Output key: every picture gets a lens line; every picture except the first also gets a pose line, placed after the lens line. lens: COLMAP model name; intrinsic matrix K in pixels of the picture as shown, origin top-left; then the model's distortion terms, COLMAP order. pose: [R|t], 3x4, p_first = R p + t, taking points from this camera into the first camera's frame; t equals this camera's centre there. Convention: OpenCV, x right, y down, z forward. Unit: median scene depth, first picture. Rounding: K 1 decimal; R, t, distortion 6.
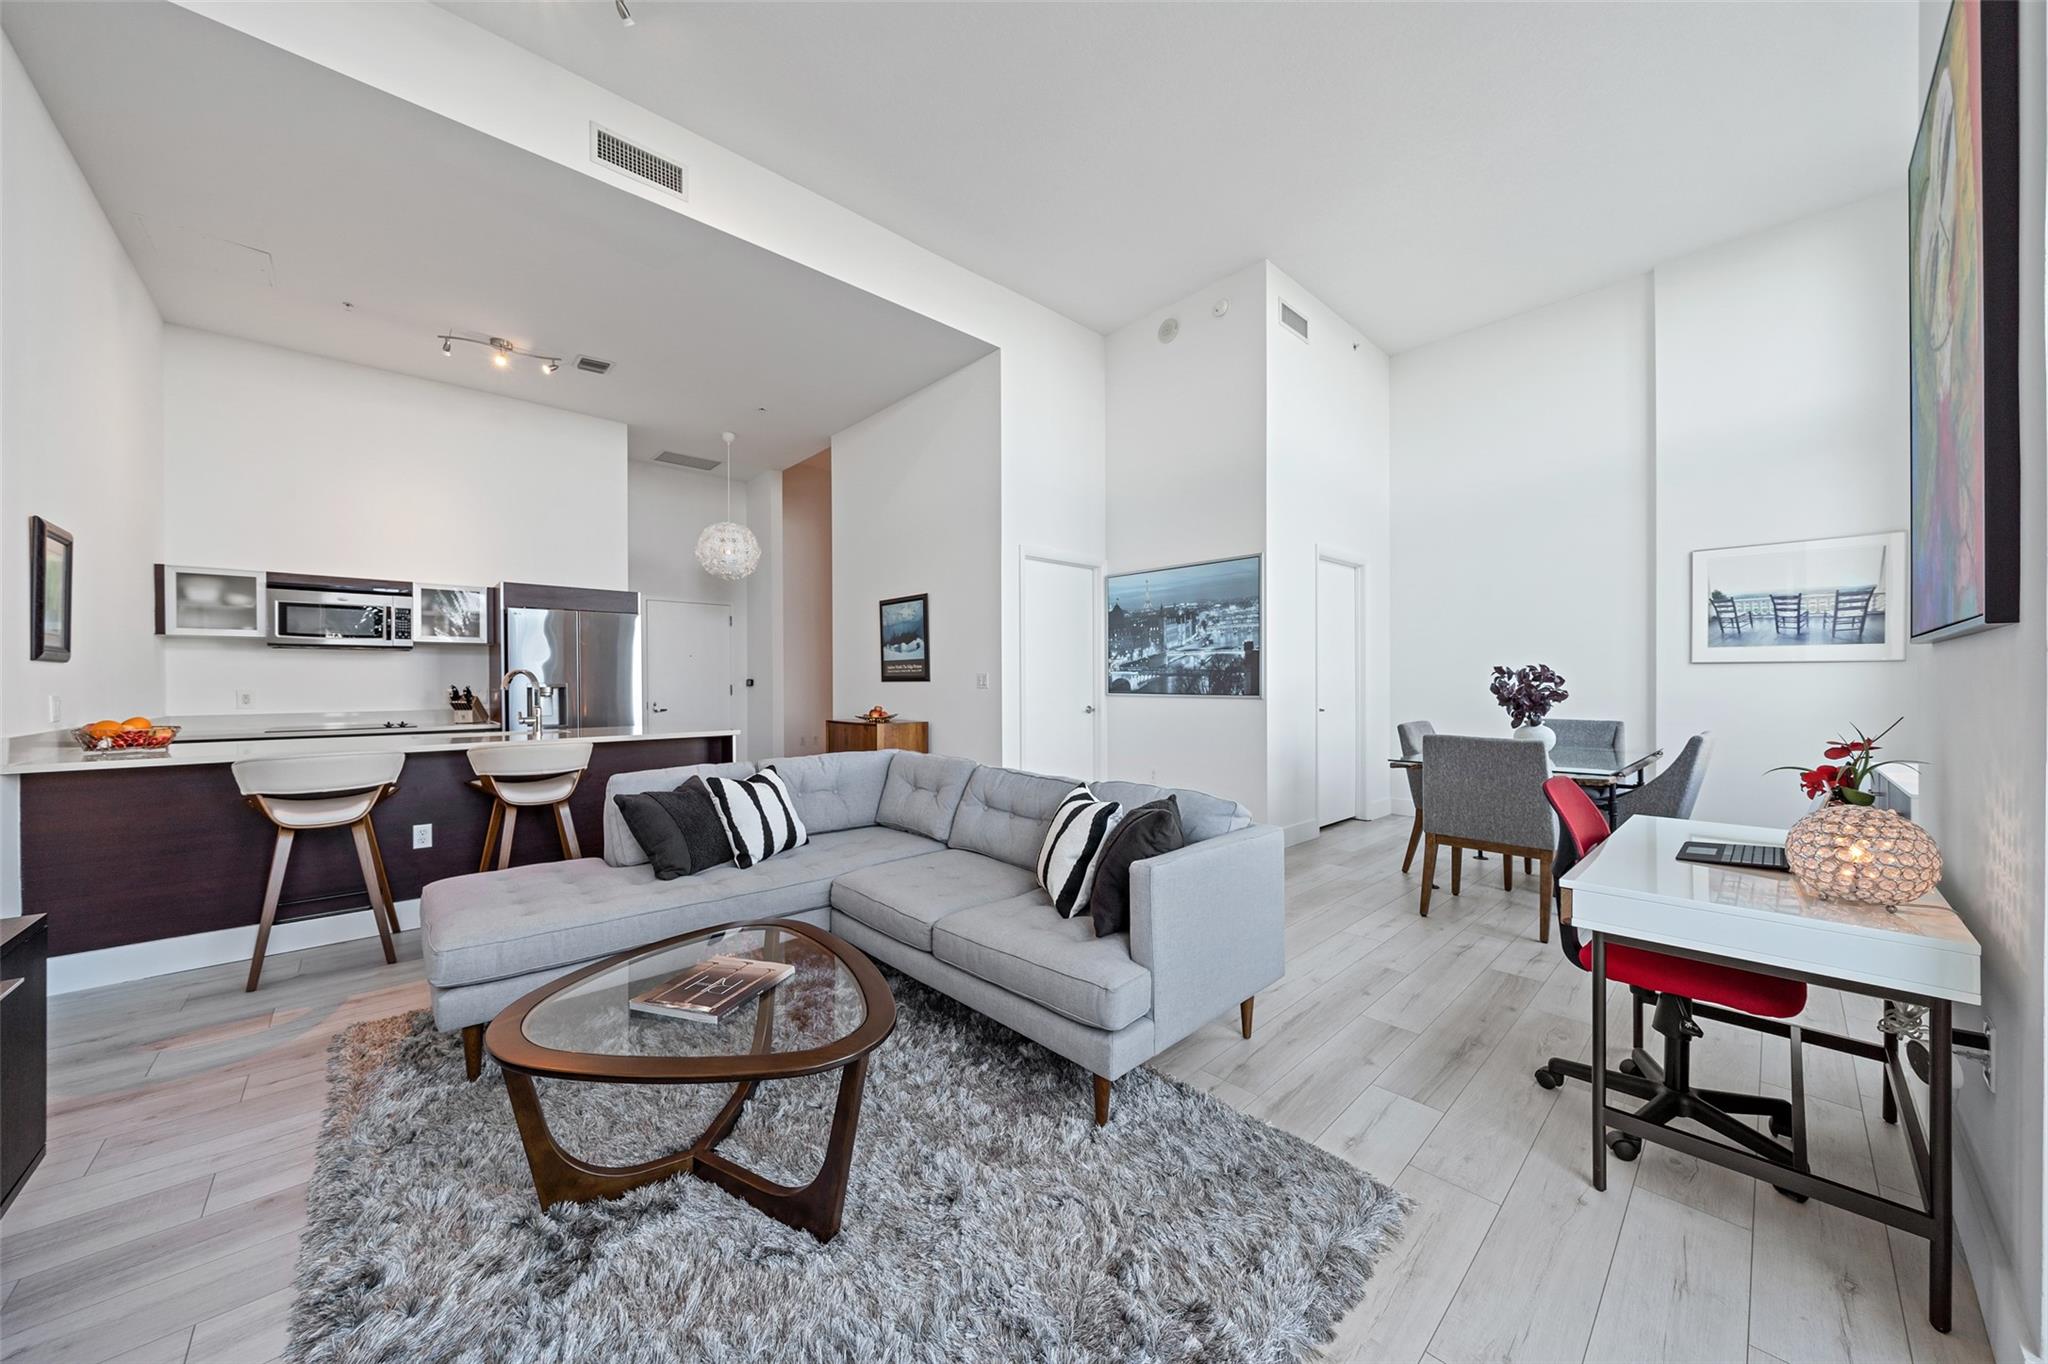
lens RADIAL K [[710.6, 0, 1006.9], [0, 710.6, 677.8], [0, 0, 1]] dist [-0.005960, 0.000055]
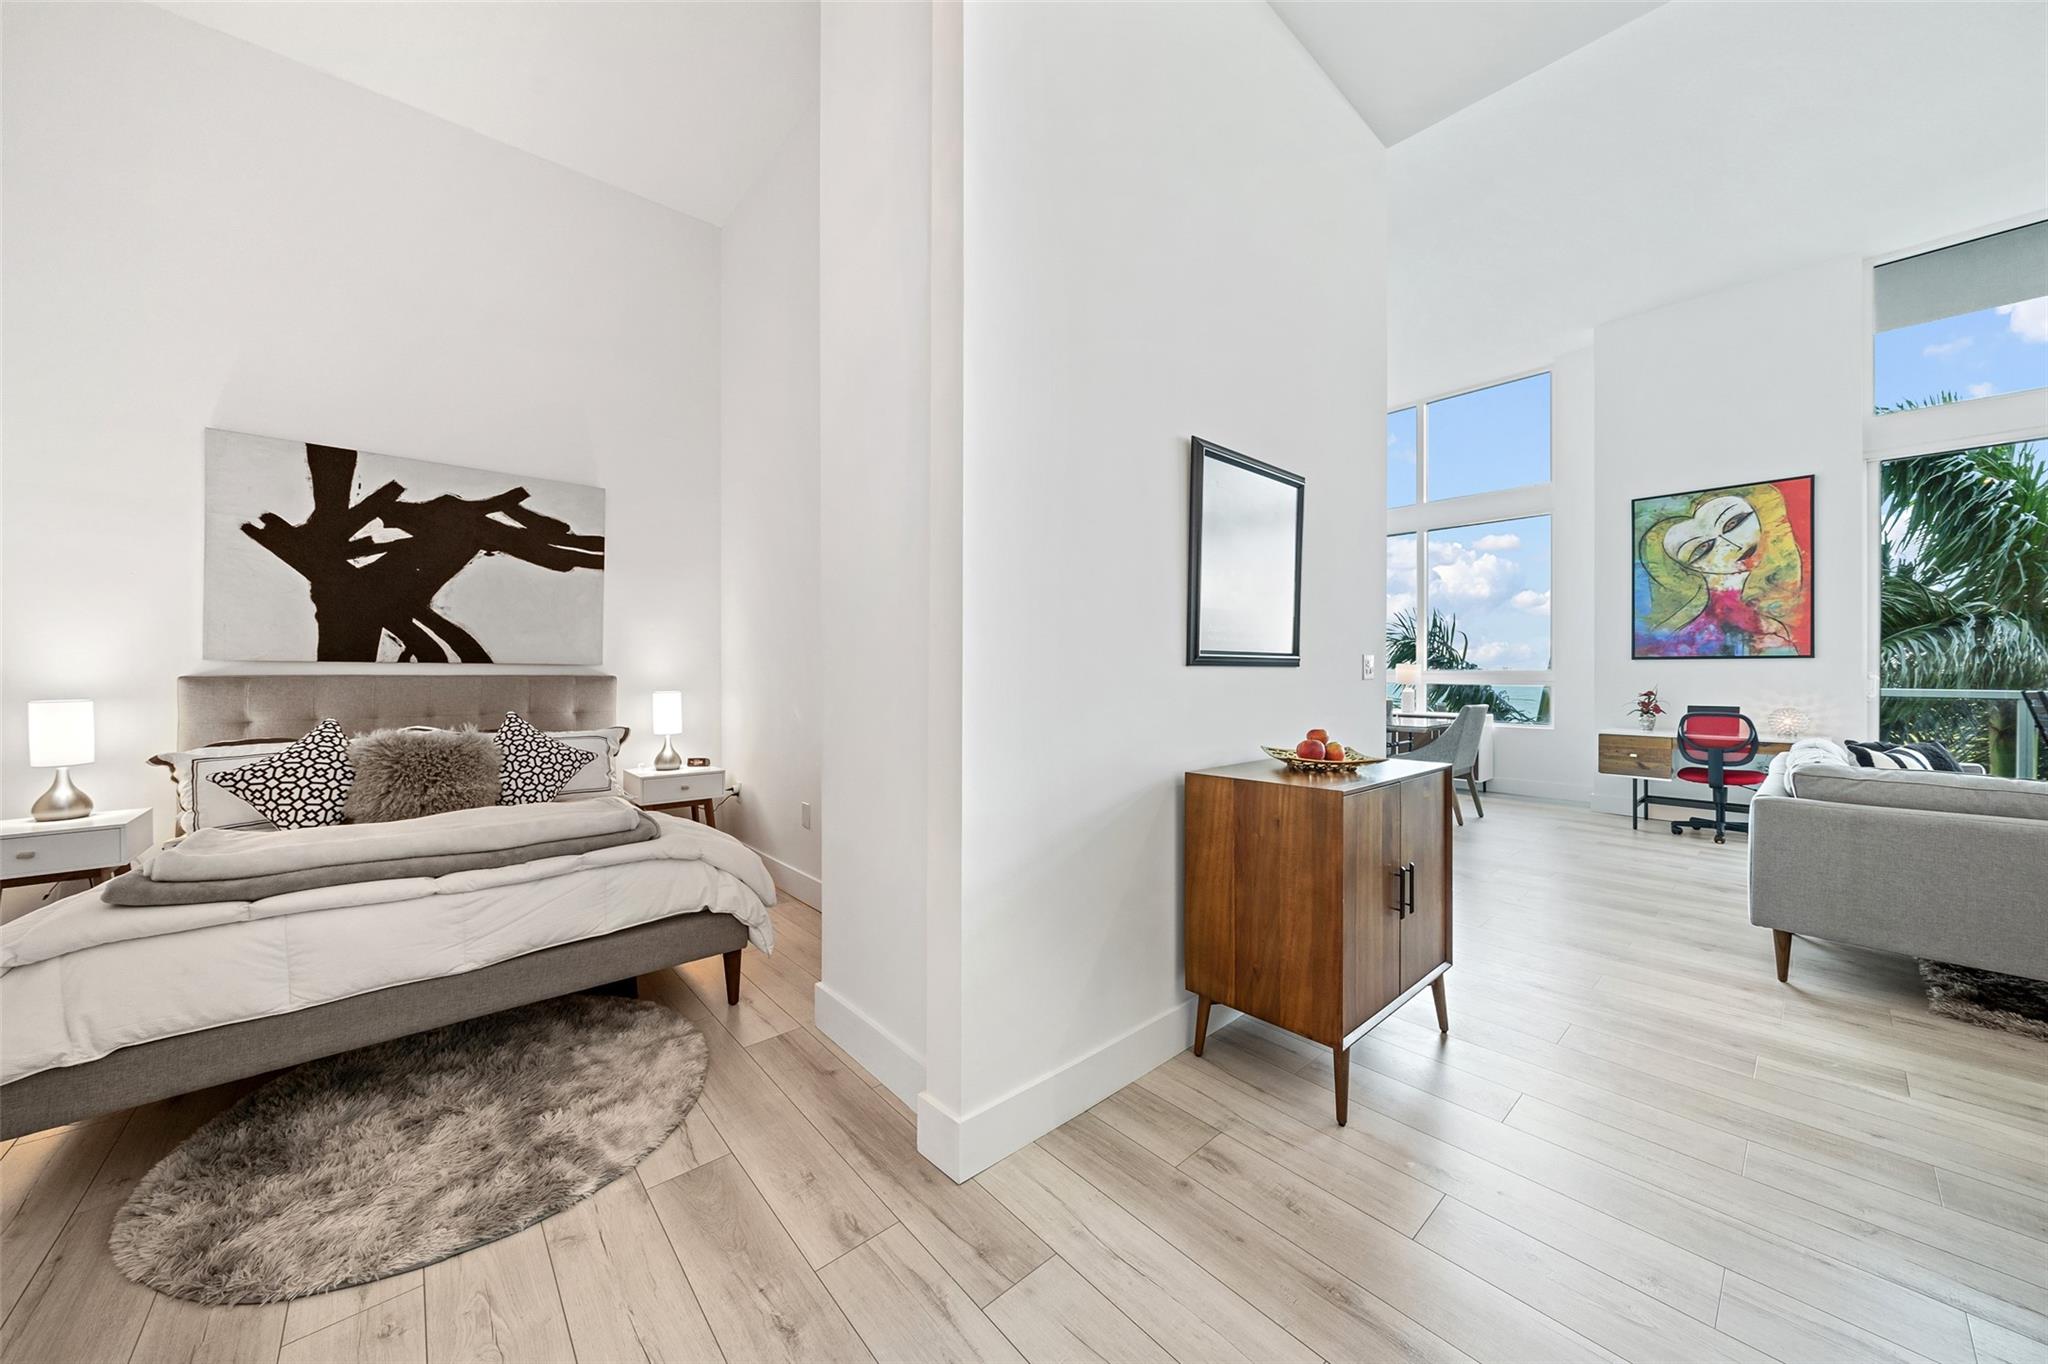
lens RADIAL K [[709.2, 0, 1029.5], [0, 709.2, 673.0], [0, 0, 1]] dist [-0.002513, -0.000099]
pose [[0.003466, 0.001782, 0.999992, -0.629945], [-0.007019, 0.999974, -0.001758, 0.012880], [-0.999969, -0.007012, 0.003478, 1.285877]]
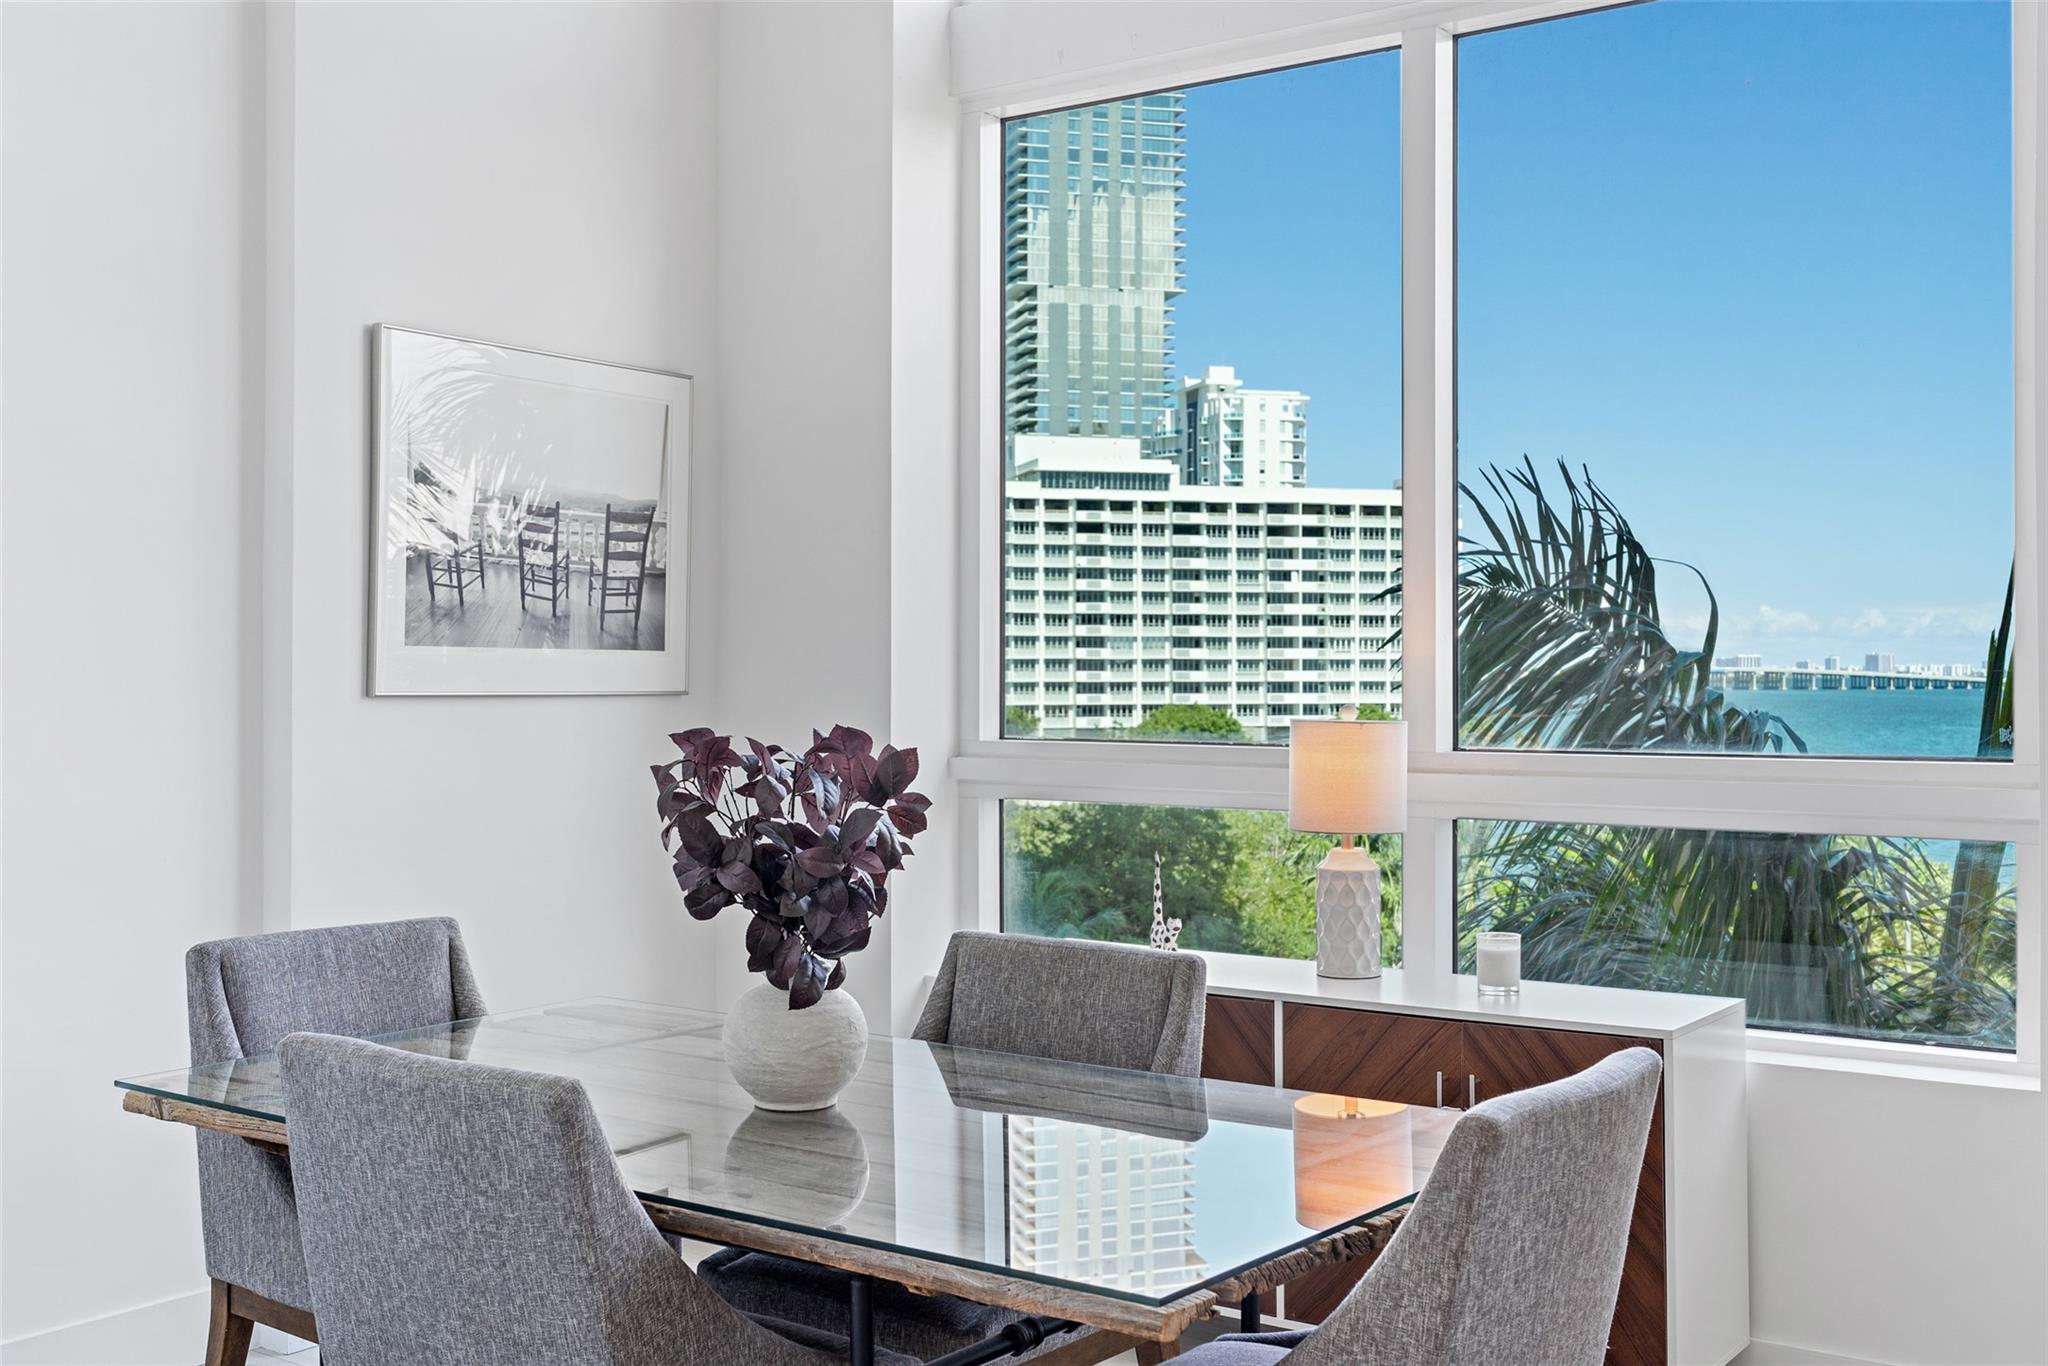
lens RADIAL K [[2138.4, 0, 1024.0], [0, 2138.4, 683.0], [0, 0, 1]] dist [-0.000907, -0.000904]
pose [[-0.209454, -0.002031, 0.977816, 0.020052], [-0.003430, 0.999993, 0.001343, -0.026012], [-0.977813, -0.003073, -0.209459, 0.829357]]
